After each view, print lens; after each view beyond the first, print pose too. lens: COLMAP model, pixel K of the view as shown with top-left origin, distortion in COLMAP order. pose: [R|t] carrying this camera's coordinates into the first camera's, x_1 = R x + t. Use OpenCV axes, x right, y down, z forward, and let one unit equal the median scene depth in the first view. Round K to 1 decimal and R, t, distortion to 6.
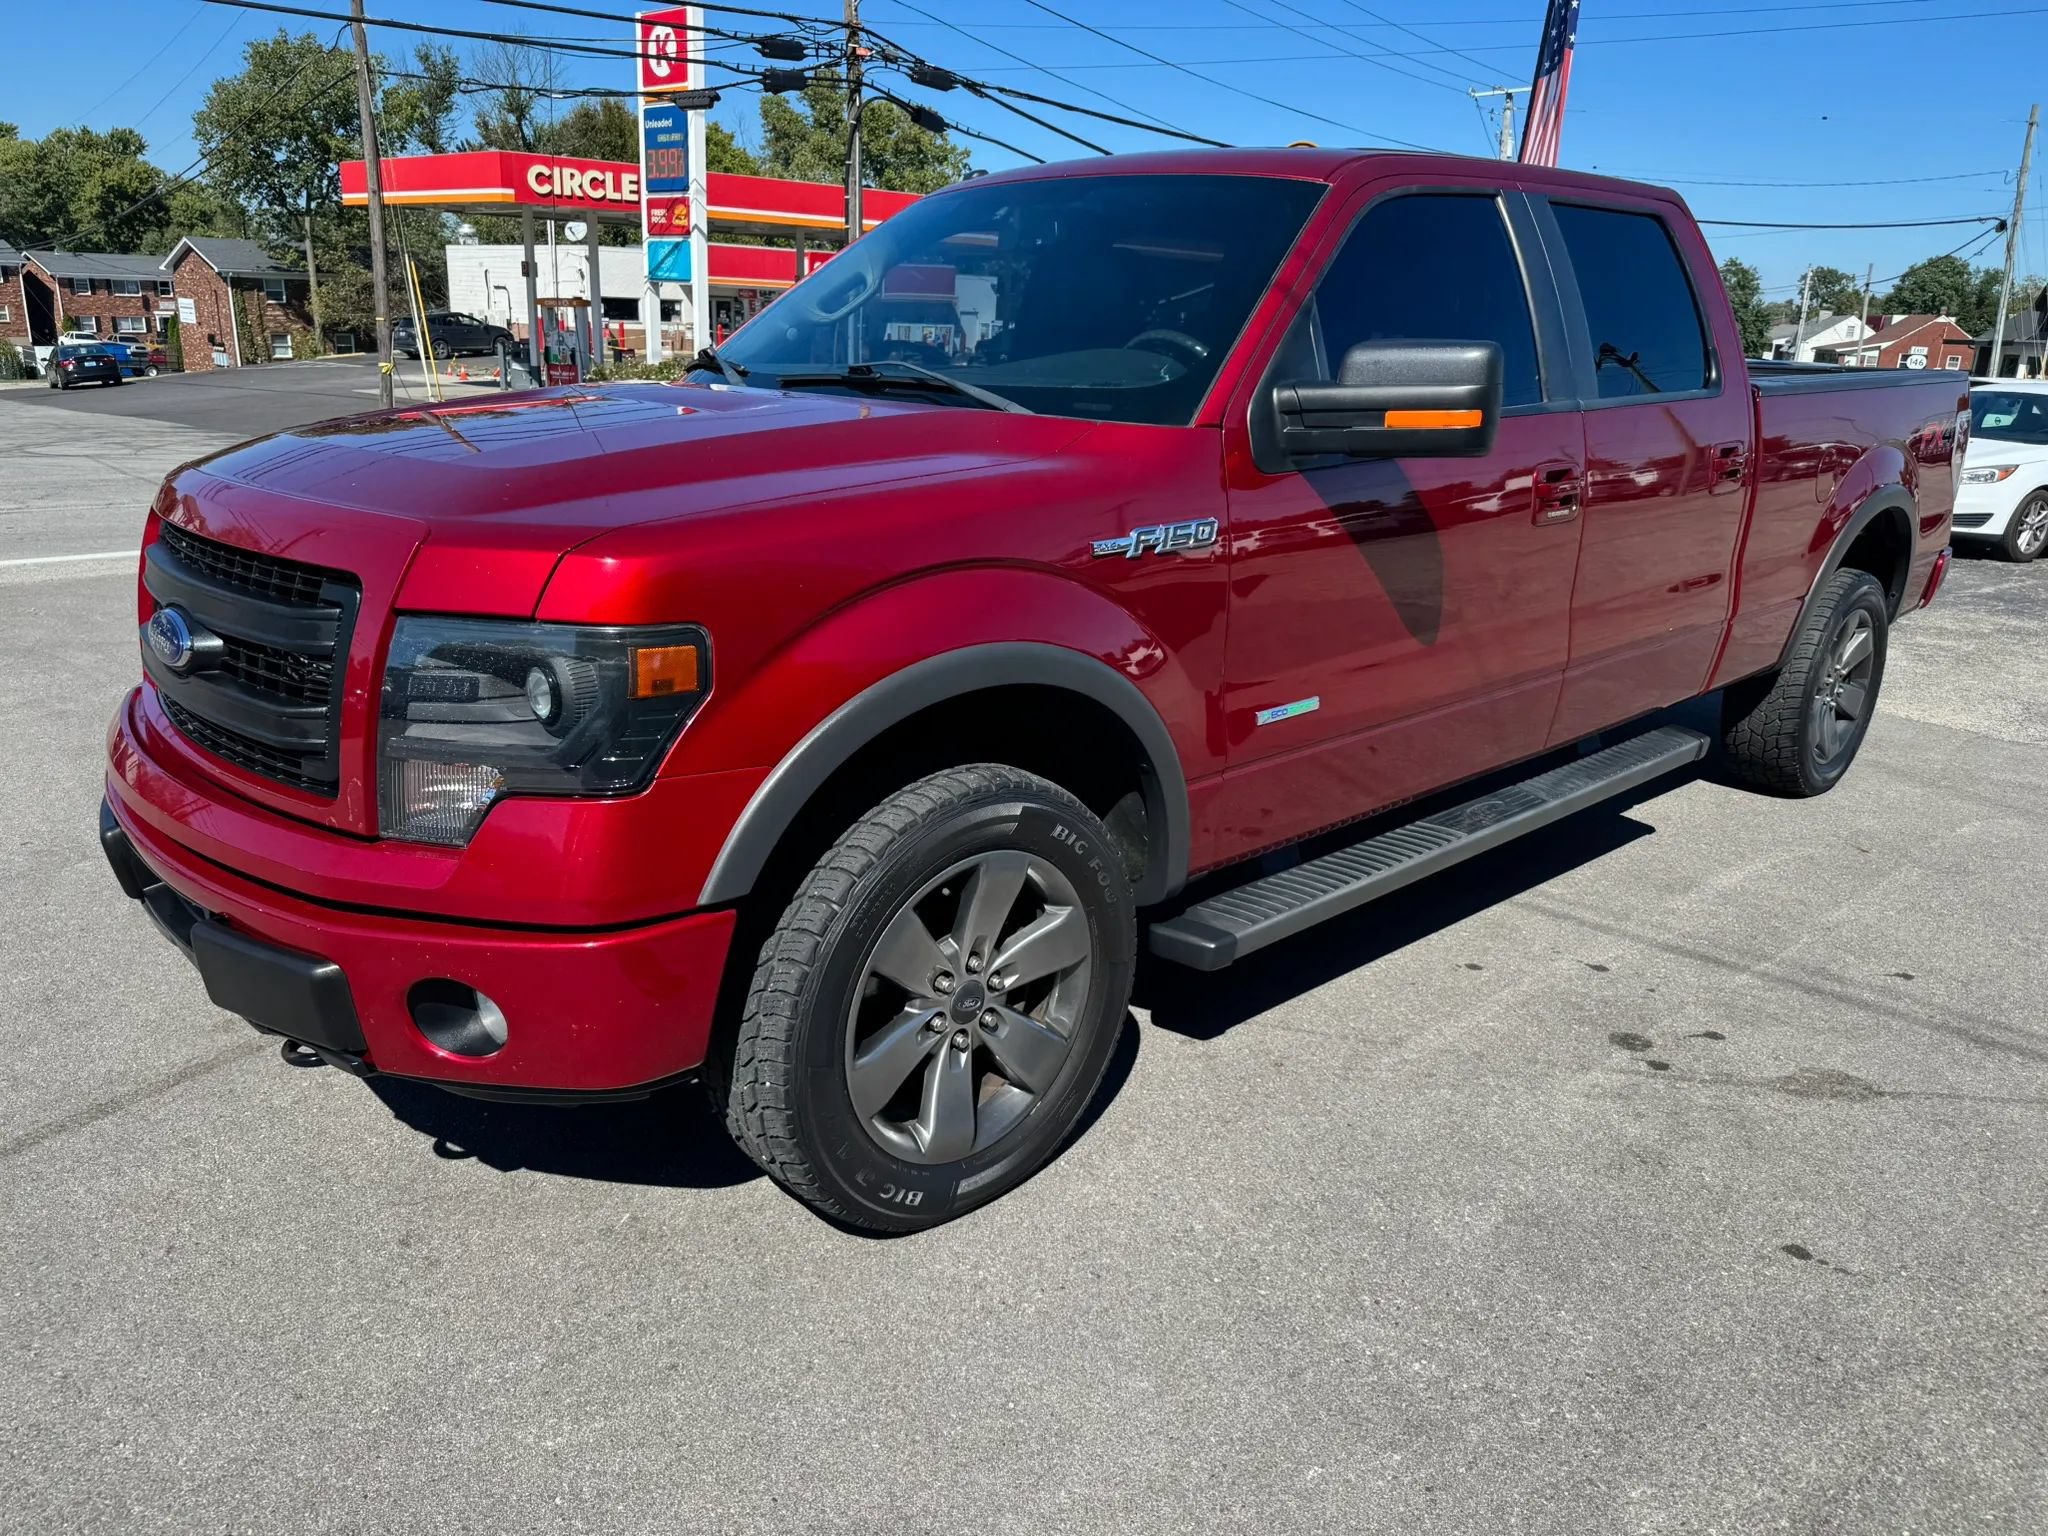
lens RADIAL K [[1456.4, 0, 1011.7], [0, 1456.4, 769.1], [0, 0, 1]] dist [0.010619, -0.016111]
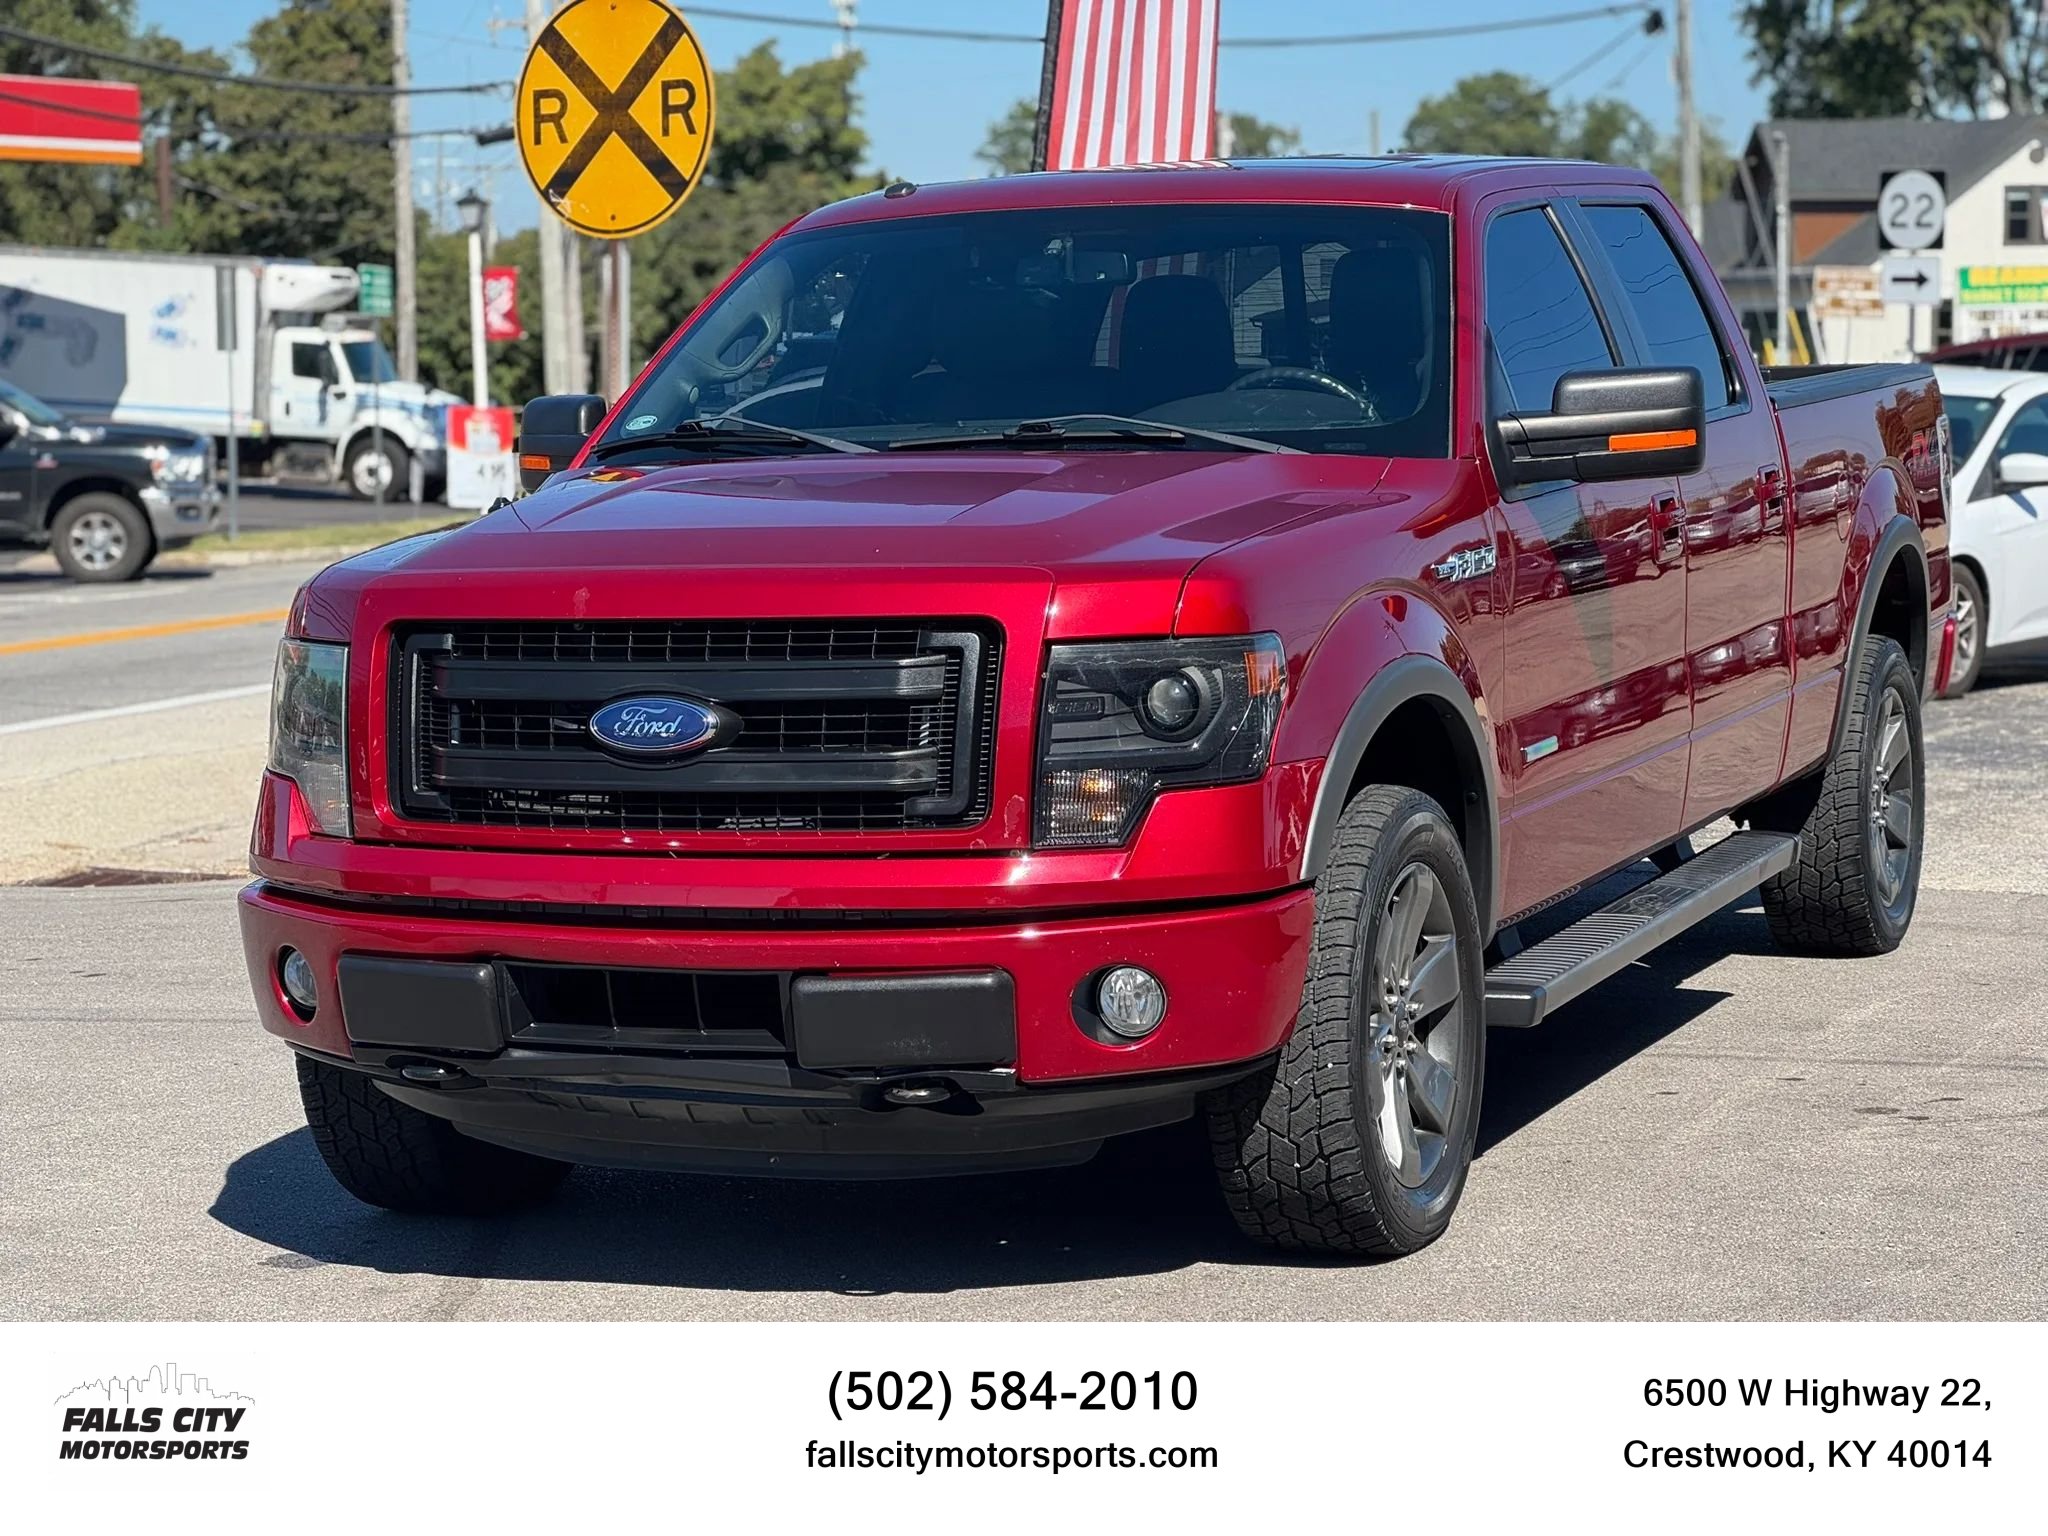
lens RADIAL K [[4571.3, 0, 933.7], [0, 4571.3, 739.4], [0, 0, 1]] dist [-0.196406, 5.419076]
pose [[0.910209, -0.082445, 0.405860, -0.147742], [0.162005, 0.972776, -0.165716, 0.041005], [-0.381148, 0.216588, 0.898786, -0.162954]]
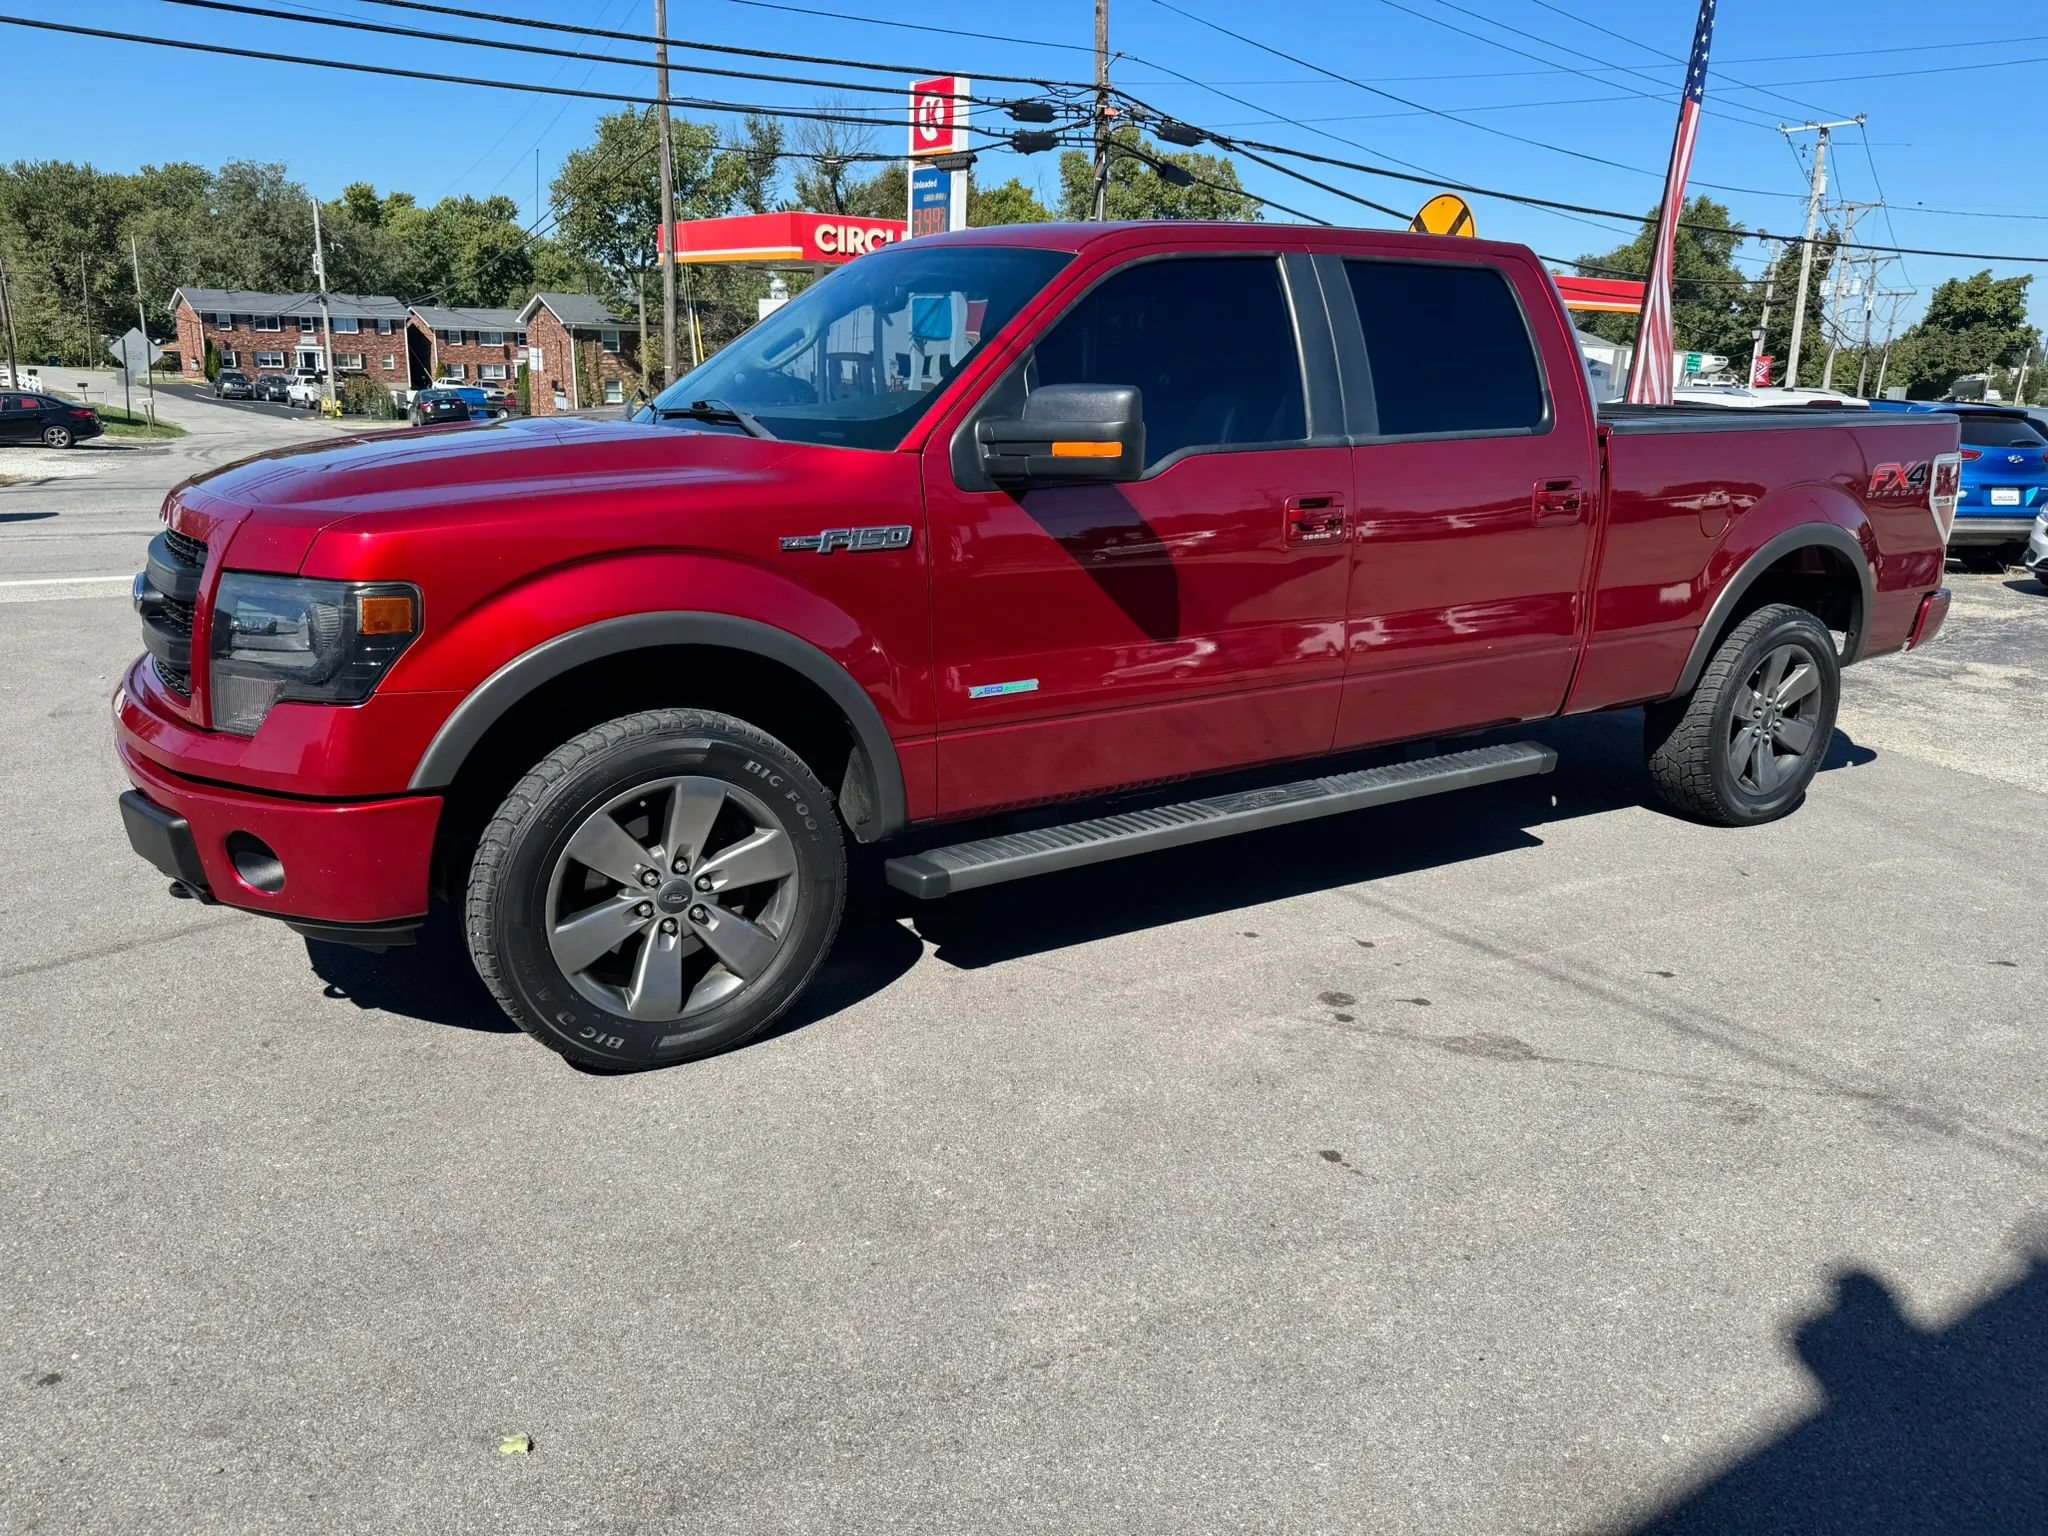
lens RADIAL K [[1452.8, 0, 1024.0], [0, 1452.8, 768.0], [0, 0, 1]] dist [0.012827, -0.017385]
pose [[0.981724, 0.048948, -0.183910, 0.046663], [-0.054332, 0.998226, -0.024347, 0.005858], [0.182392, 0.033894, 0.982641, -0.018769]]
